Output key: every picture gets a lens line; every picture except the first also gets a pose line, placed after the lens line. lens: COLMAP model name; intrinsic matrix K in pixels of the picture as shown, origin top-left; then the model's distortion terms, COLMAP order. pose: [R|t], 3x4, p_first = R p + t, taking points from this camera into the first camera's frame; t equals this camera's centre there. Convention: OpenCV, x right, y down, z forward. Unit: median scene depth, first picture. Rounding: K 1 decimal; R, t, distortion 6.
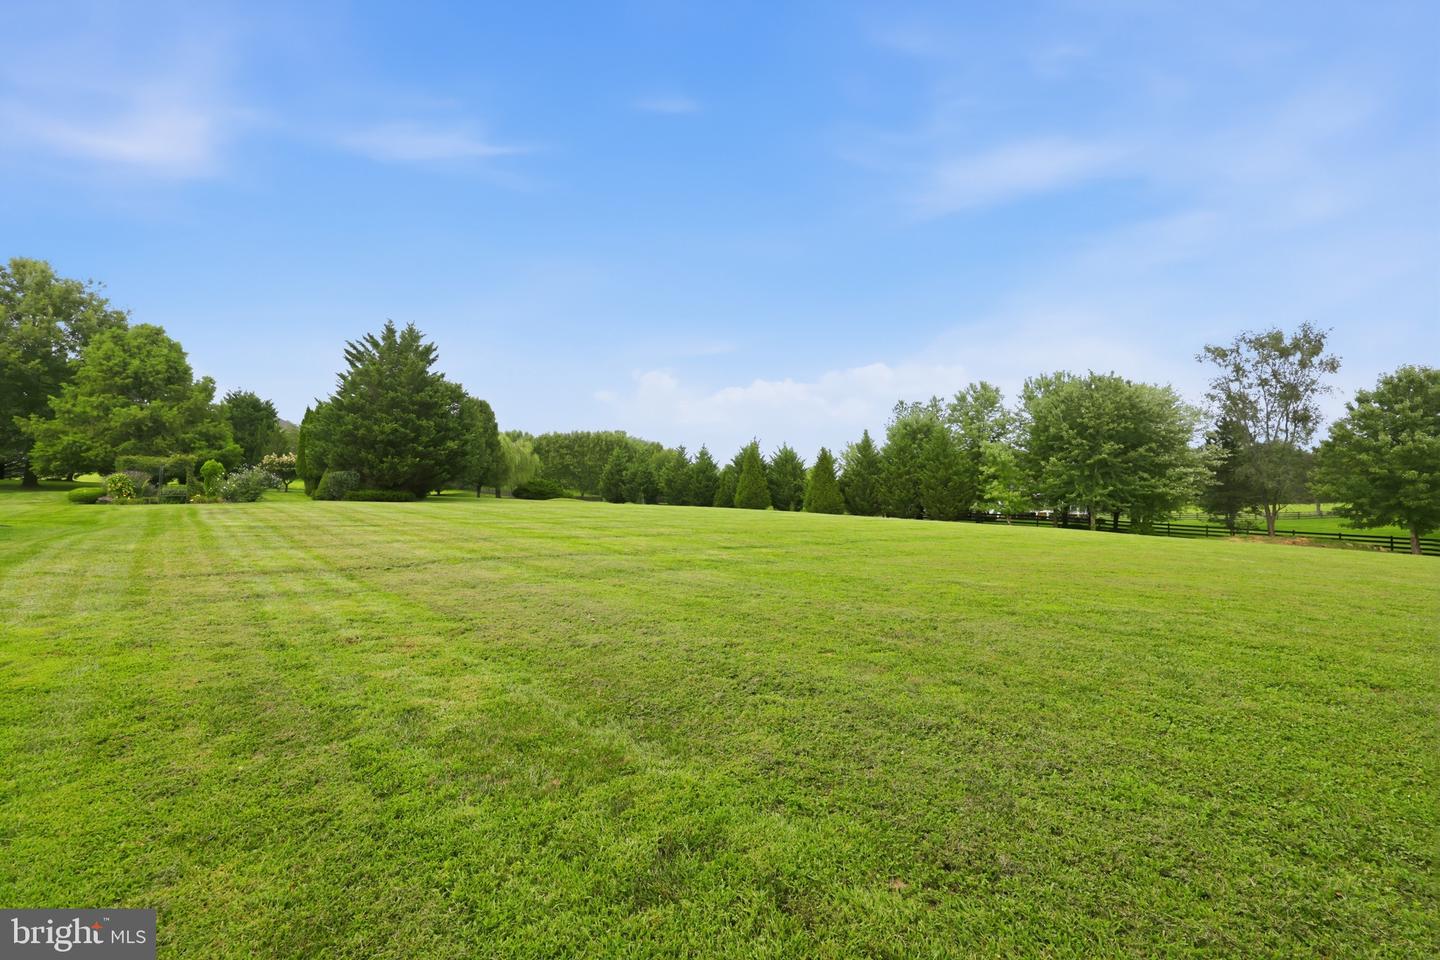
lens RADIAL K [[579.9, 0, 715.1], [0, 579.9, 483.4], [0, 0, 1]] dist [0.001081, 0.000076]
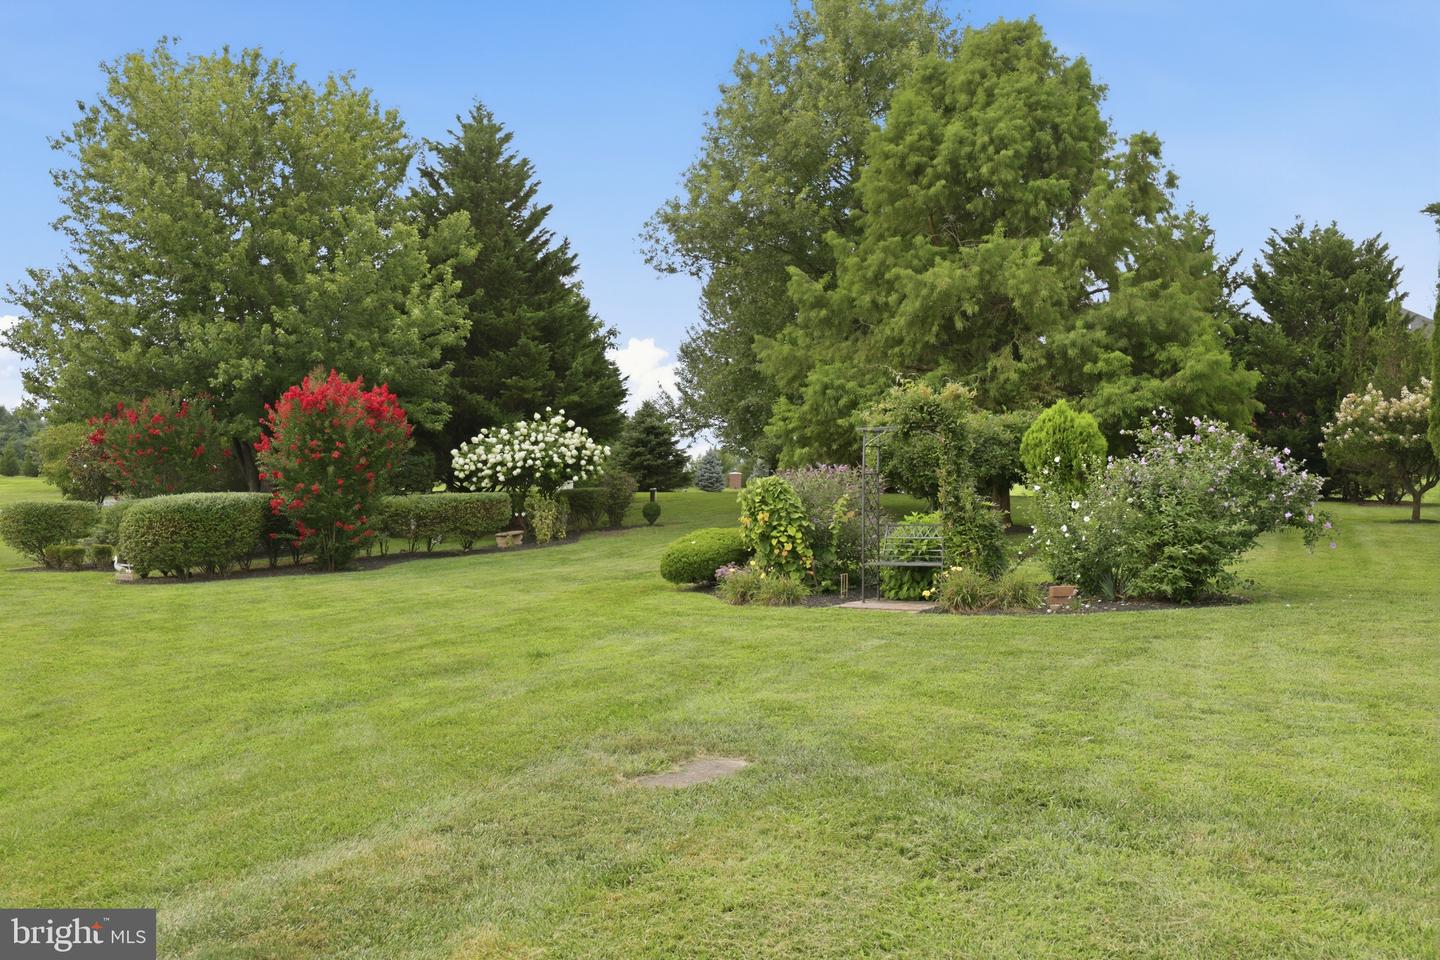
lens RADIAL K [[1222.9, 0, 717.5], [0, 1222.9, 481.6], [0, 0, 1]] dist [0.007571, 0.006048]
pose [[0.375208, -0.020066, -0.926723, -0.410751], [0.025121, 0.999619, -0.011473, -0.007125], [0.926600, -0.018975, 0.375569, 0.605129]]
